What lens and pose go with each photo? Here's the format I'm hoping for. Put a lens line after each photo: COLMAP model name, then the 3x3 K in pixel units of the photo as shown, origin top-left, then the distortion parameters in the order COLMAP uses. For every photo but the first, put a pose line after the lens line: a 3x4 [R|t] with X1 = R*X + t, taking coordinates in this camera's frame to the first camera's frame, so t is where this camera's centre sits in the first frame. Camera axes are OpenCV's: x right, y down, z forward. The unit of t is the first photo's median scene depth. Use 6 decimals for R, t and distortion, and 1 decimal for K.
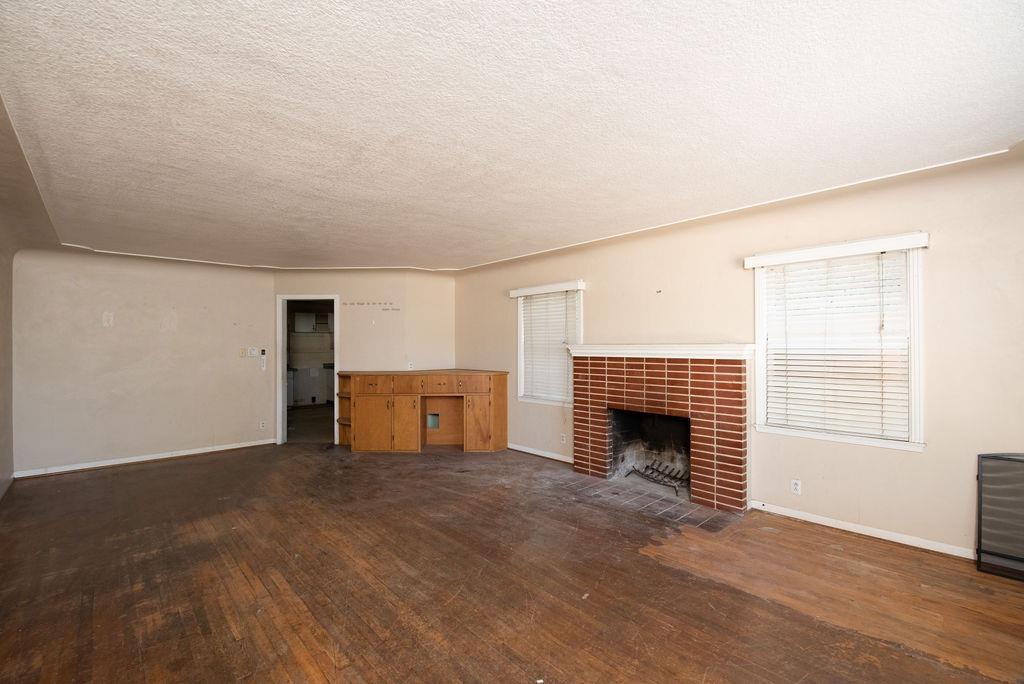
lens RADIAL K [[442.7, 0, 510.1], [0, 442.7, 342.7], [0, 0, 1]] dist [-0.000858, -0.008552]
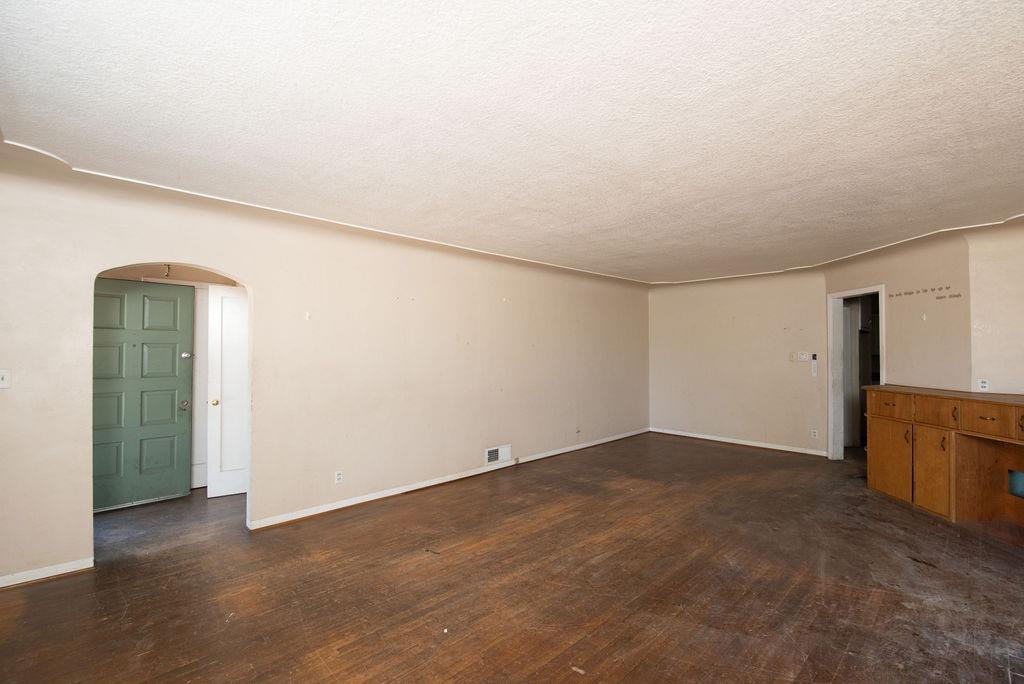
lens RADIAL K [[442.7, 0, 510.1], [0, 442.7, 342.7], [0, 0, 1]] dist [-0.000858, -0.008552]
pose [[0.022893, -0.008642, -0.999701, 0.610926], [0.003570, 0.999957, -0.008562, -0.005209], [0.999732, -0.003372, 0.022923, 0.545364]]
